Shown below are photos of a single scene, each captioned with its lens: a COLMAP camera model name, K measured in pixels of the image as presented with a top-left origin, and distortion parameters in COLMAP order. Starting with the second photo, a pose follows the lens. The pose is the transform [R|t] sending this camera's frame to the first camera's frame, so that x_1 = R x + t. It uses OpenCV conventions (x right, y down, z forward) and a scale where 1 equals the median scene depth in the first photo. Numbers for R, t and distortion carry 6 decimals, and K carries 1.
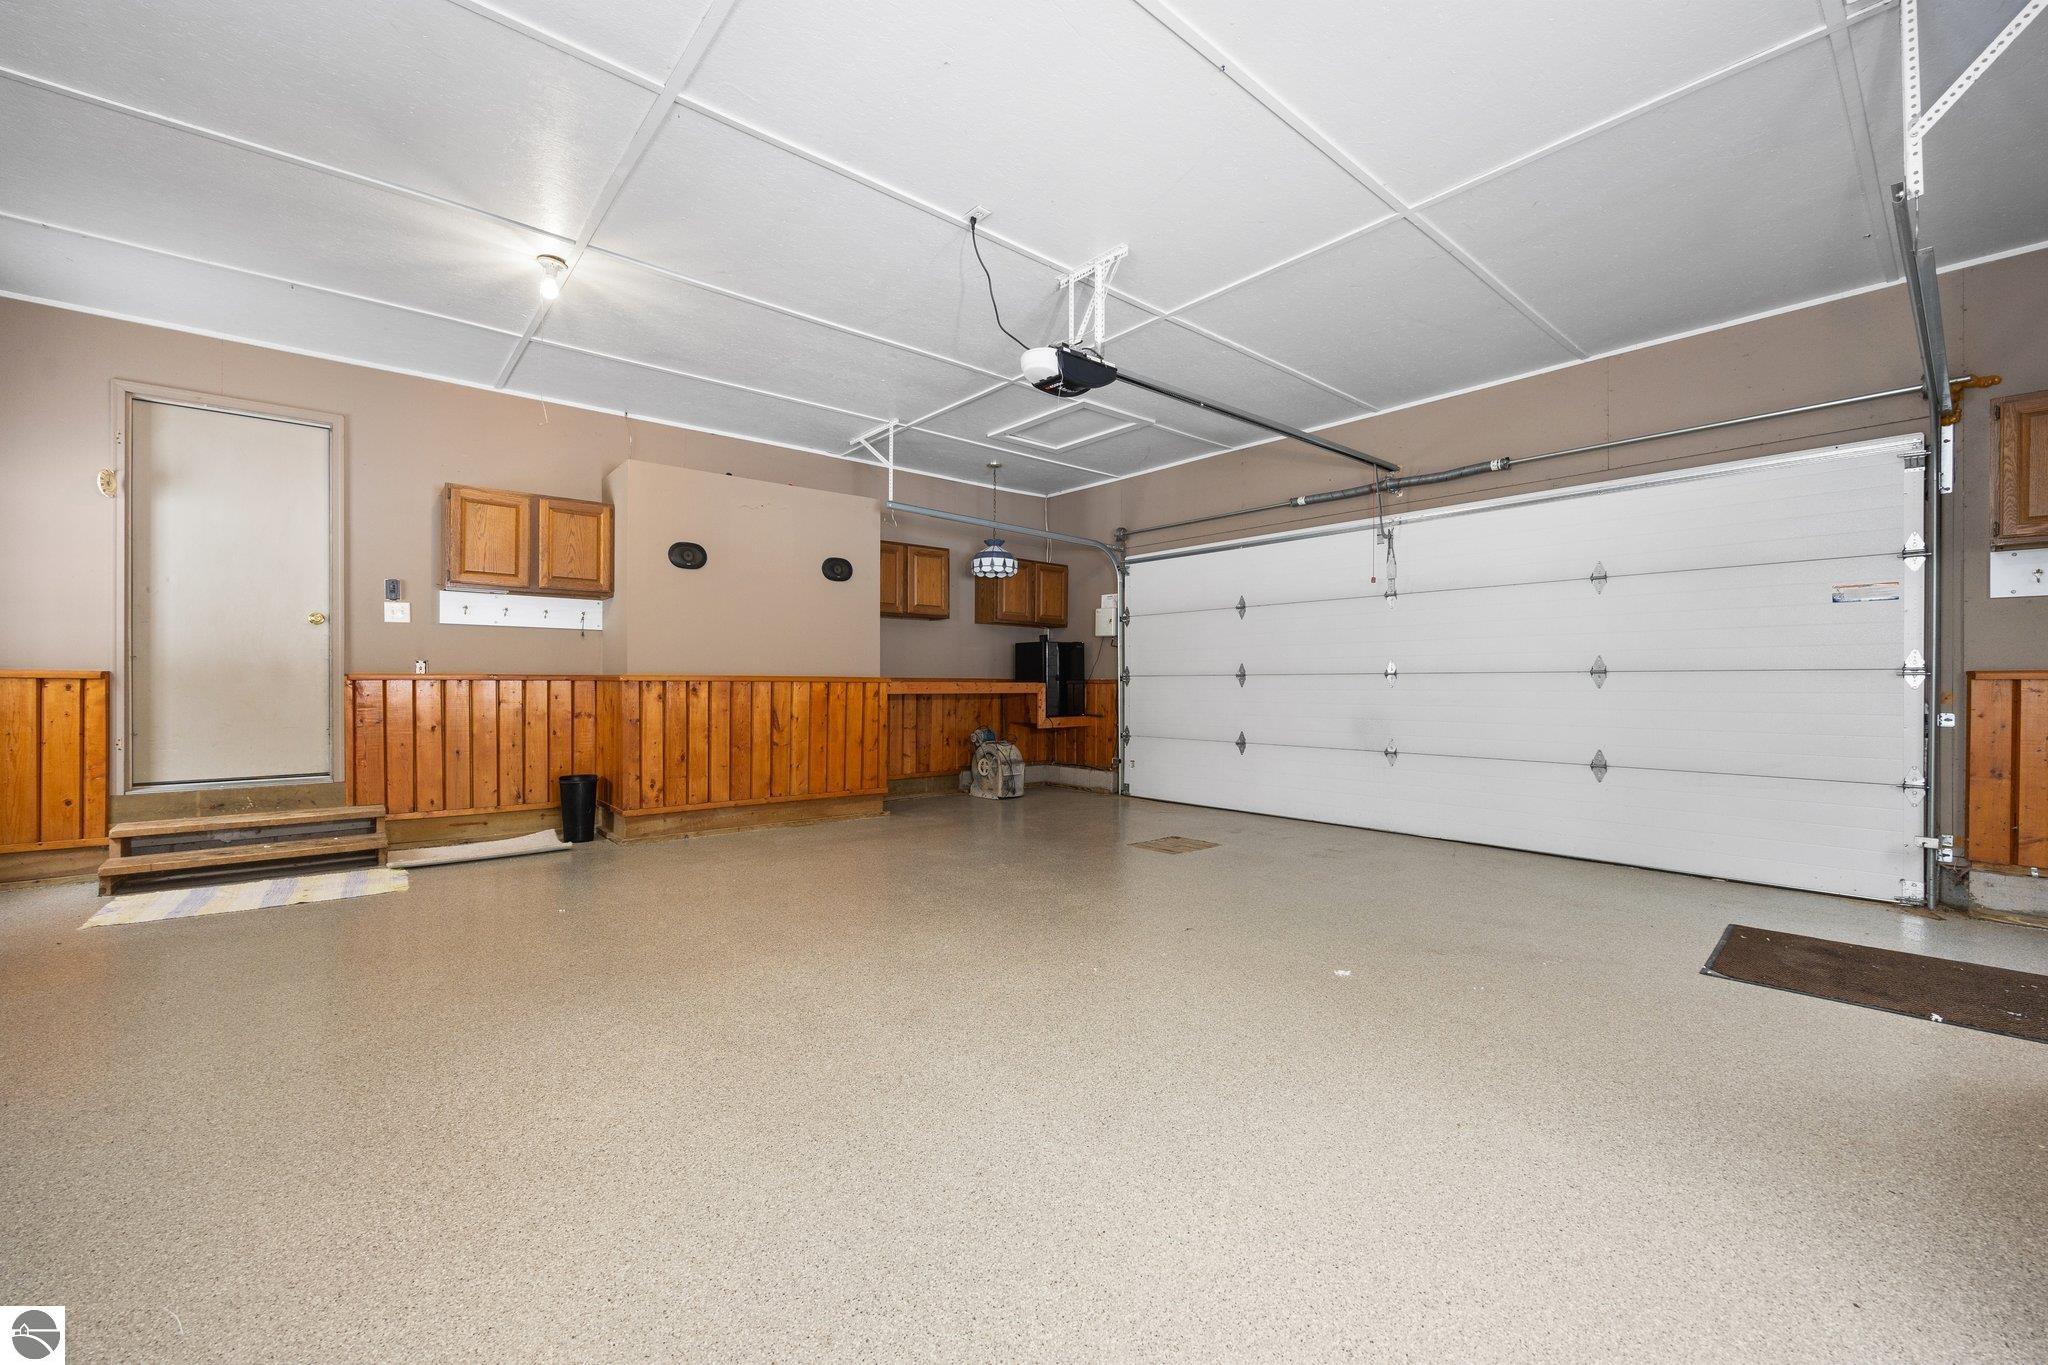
lens RADIAL K [[827.7, 0, 1024.0], [0, 827.7, 682.2], [0, 0, 1]] dist [0.012583, -0.000090]
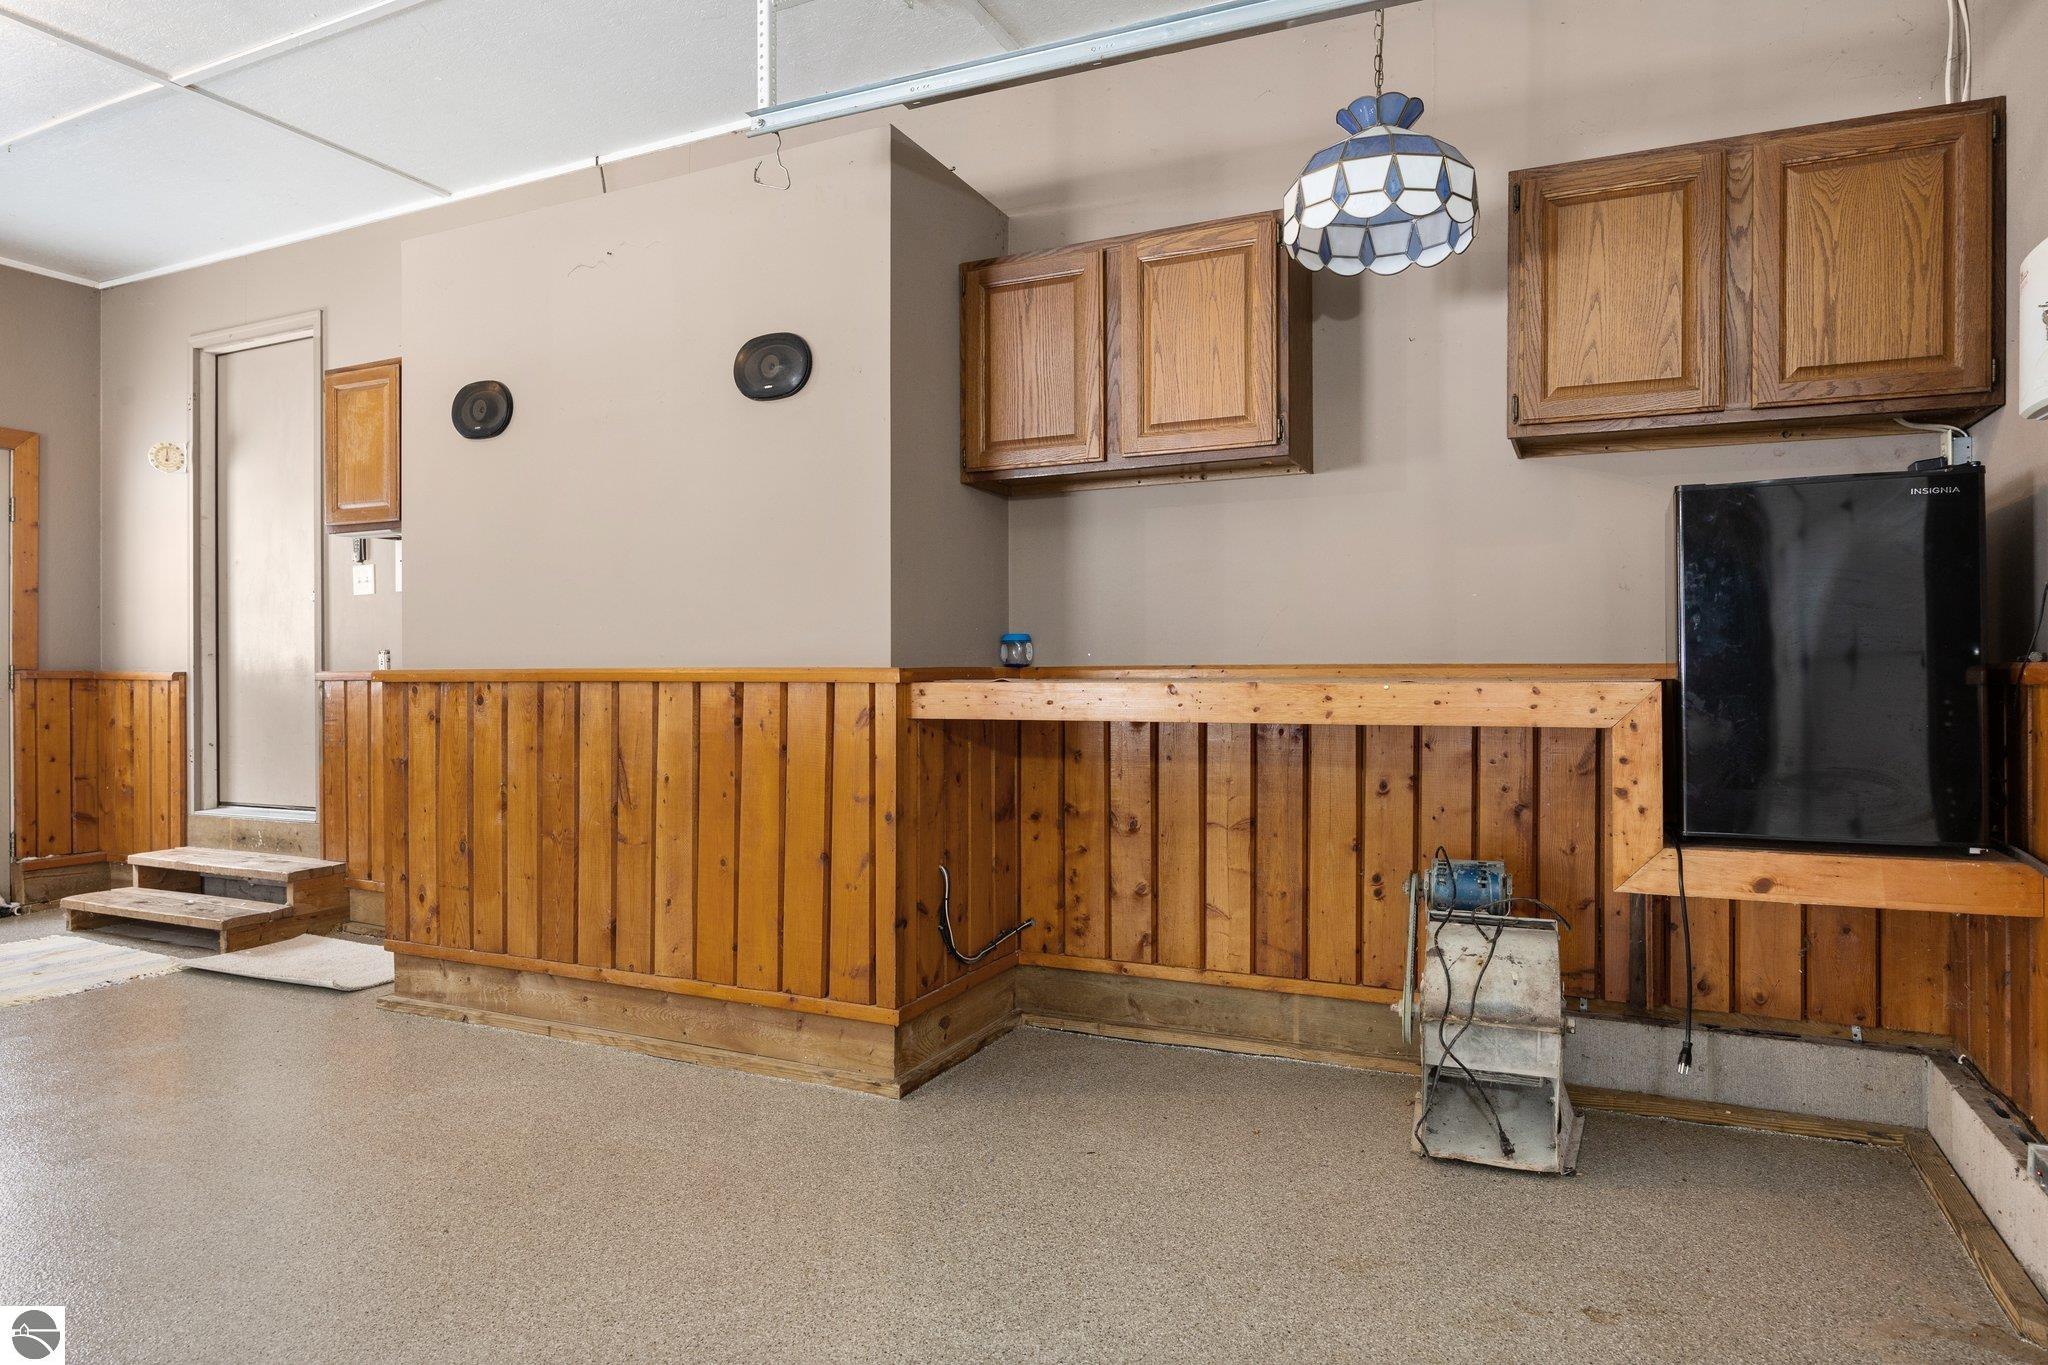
lens RADIAL K [[1216.8, 0, 1038.0], [0, 1216.8, 673.6], [0, 0, 1]] dist [-0.010717, 0.000855]
pose [[0.426629, -0.005526, -0.904410, 0.320917], [0.005015, 0.999980, -0.003744, -0.001737], [0.904413, -0.002938, 0.426648, 0.946239]]
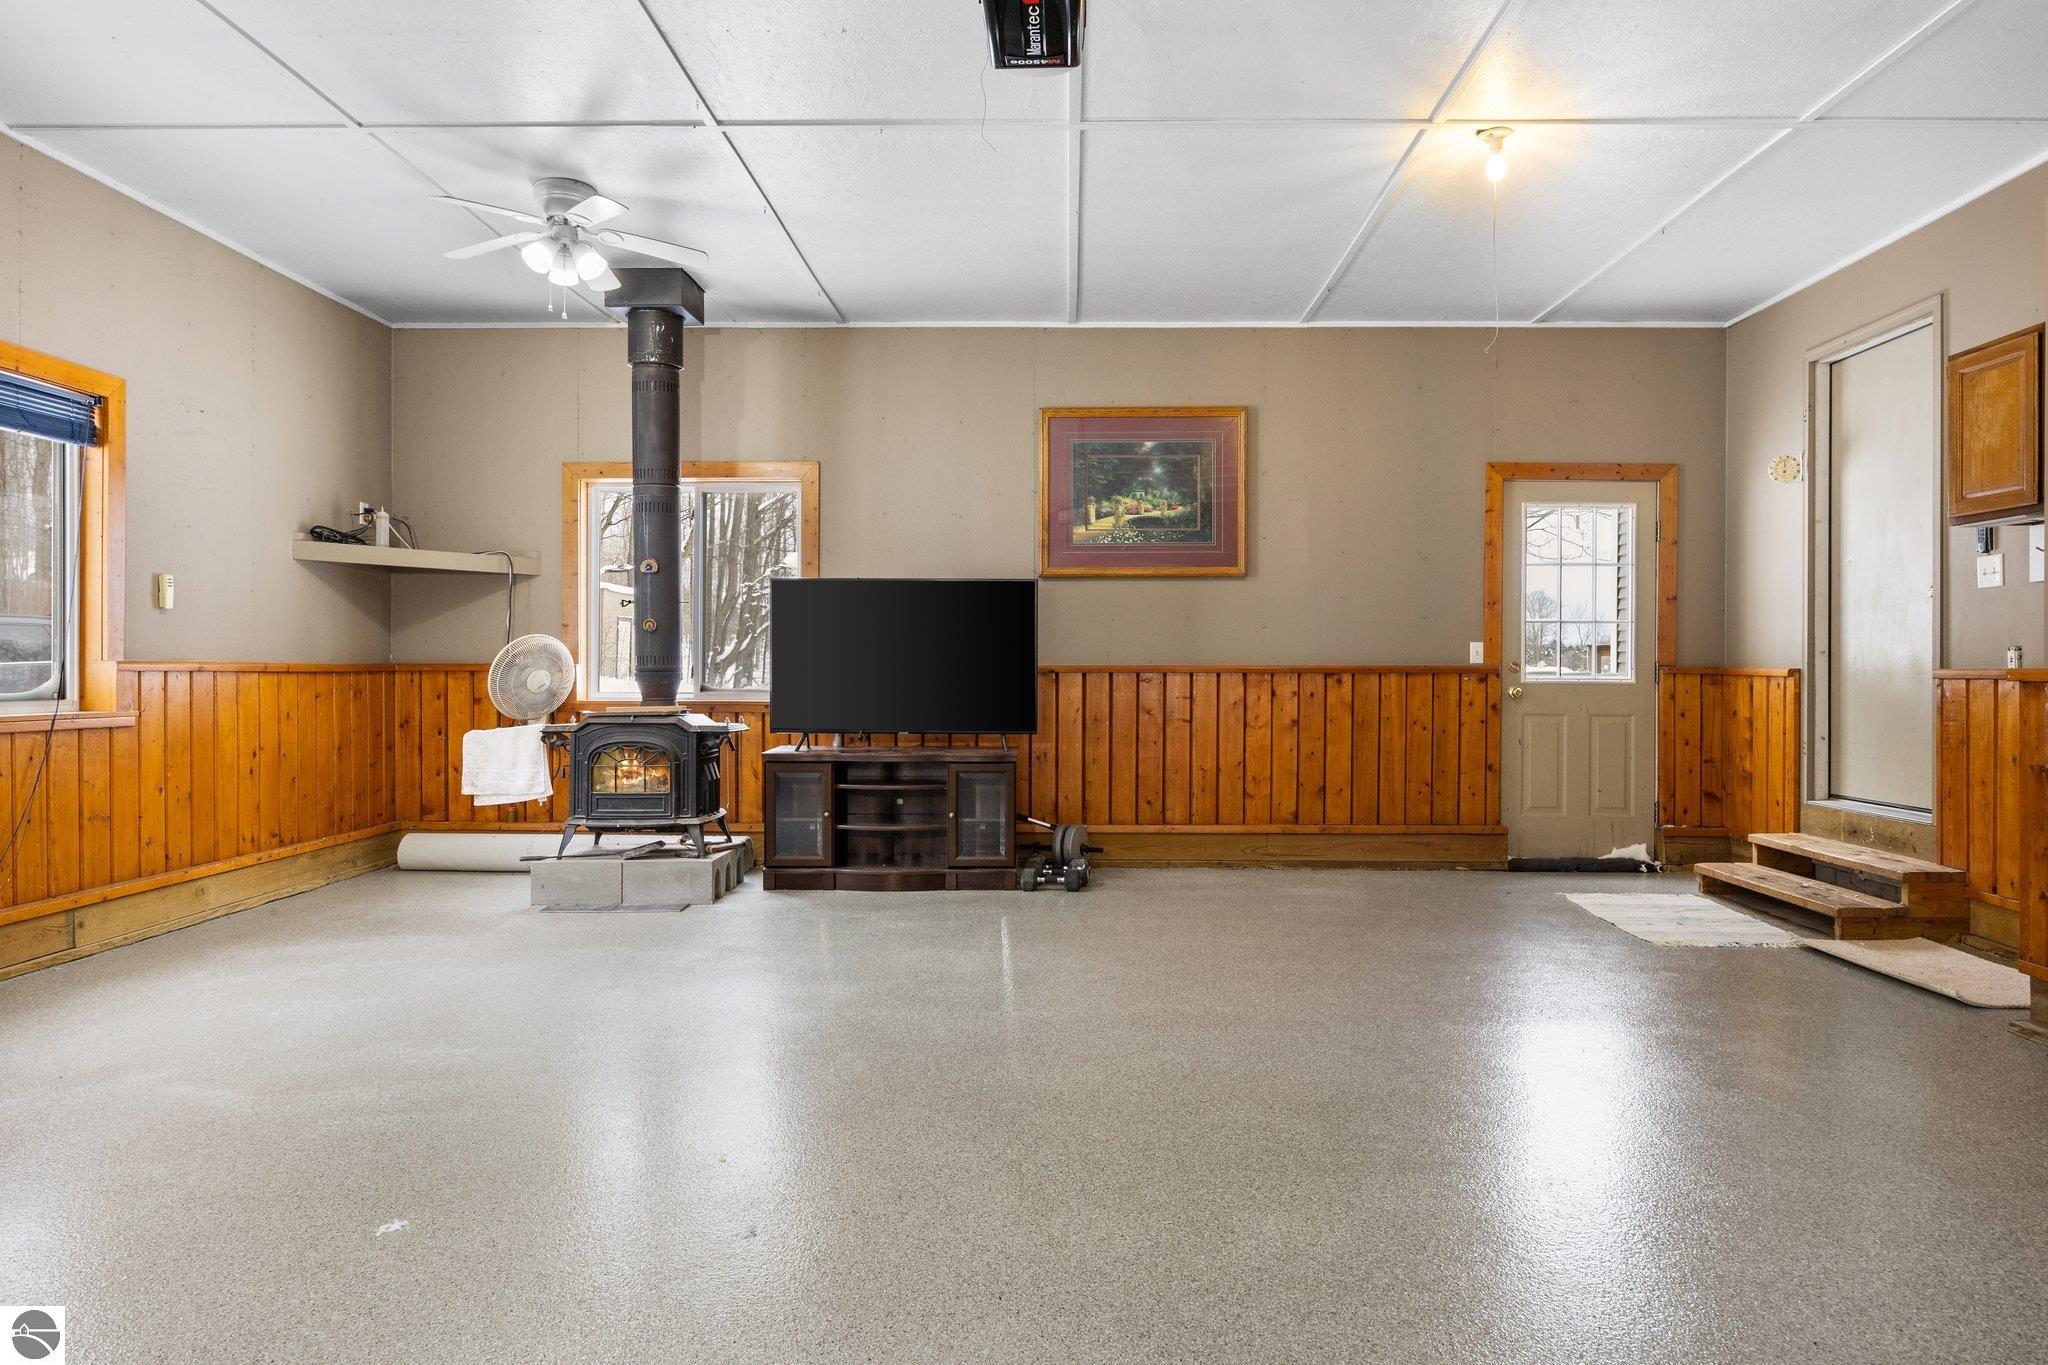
lens RADIAL K [[1216.8, 0, 1029.6], [0, 1216.8, 669.8], [0, 0, 1]] dist [-0.010717, 0.000855]
pose [[-0.661360, -0.006190, -0.750043, 0.358260], [-0.008078, 0.999967, -0.001129, -0.002714], [0.750025, 0.005312, -0.661388, 0.933481]]
